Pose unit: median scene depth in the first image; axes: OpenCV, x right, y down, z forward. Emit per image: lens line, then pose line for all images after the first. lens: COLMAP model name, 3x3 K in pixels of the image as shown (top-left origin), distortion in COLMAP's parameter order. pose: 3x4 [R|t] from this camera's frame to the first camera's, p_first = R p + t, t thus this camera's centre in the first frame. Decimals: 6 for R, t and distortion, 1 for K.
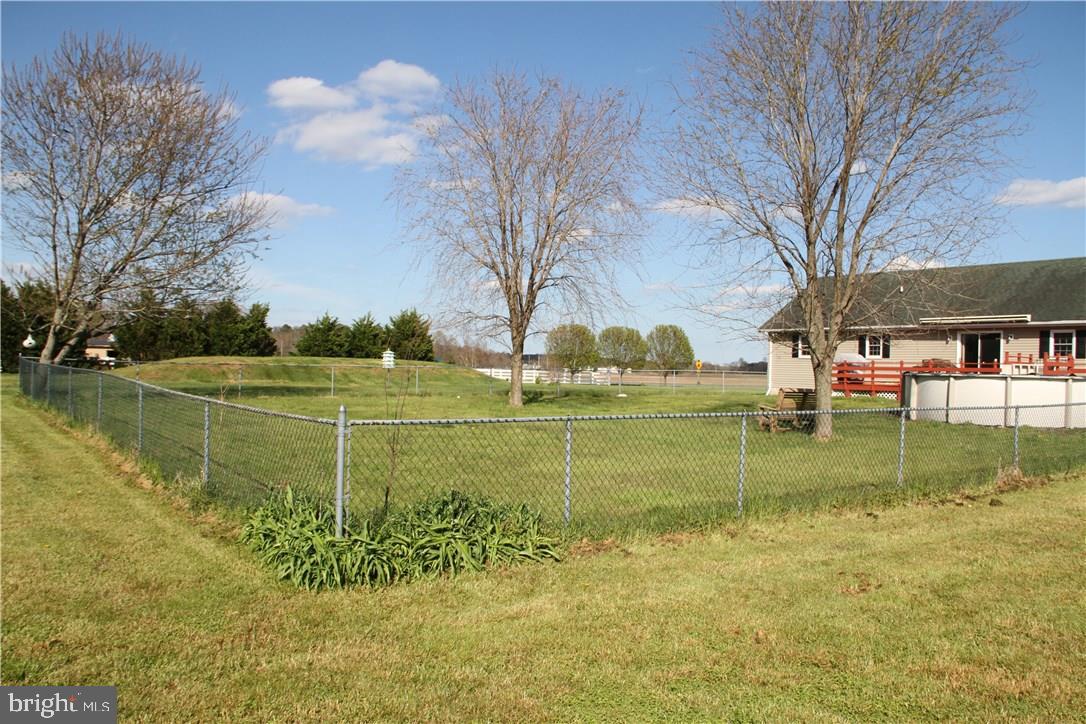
lens RADIAL K [[887.3, 0, 539.0], [0, 887.3, 371.5], [0, 0, 1]] dist [-0.190295, 0.143448]
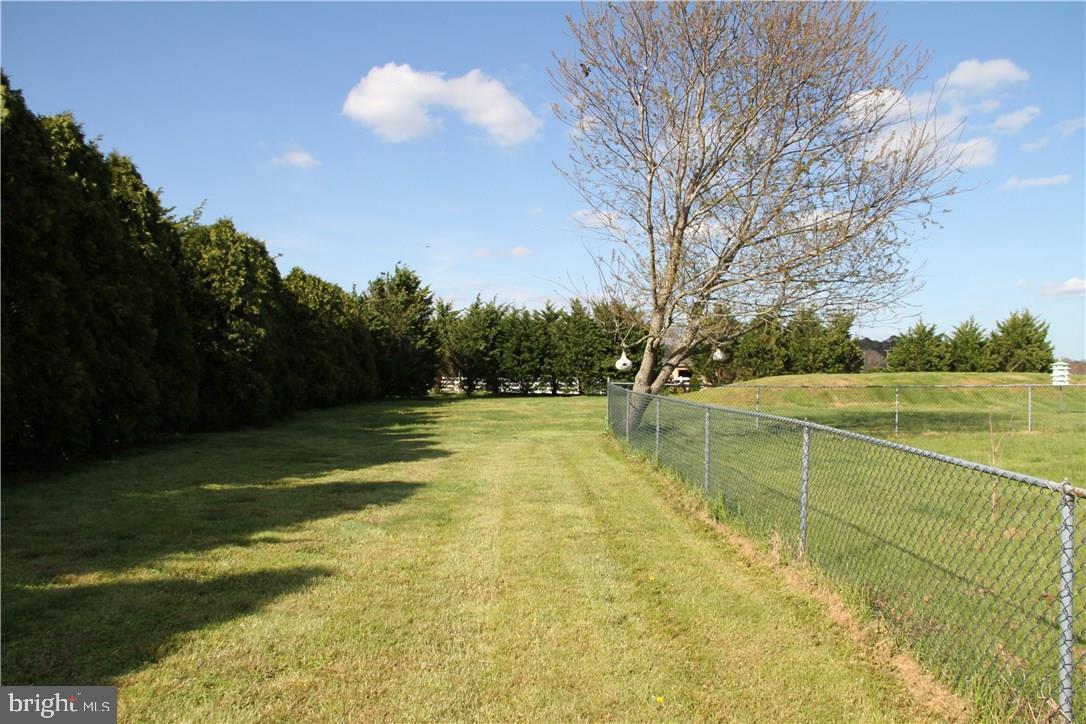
lens RADIAL K [[903.5, 0, 540.5], [0, 903.5, 374.8], [0, 0, 1]] dist [-0.179330, 0.140502]
pose [[0.819752, -0.022204, -0.572288, -0.067122], [0.014342, 0.999731, -0.018244, -0.003466], [0.572539, 0.006748, 0.819850, 0.099785]]
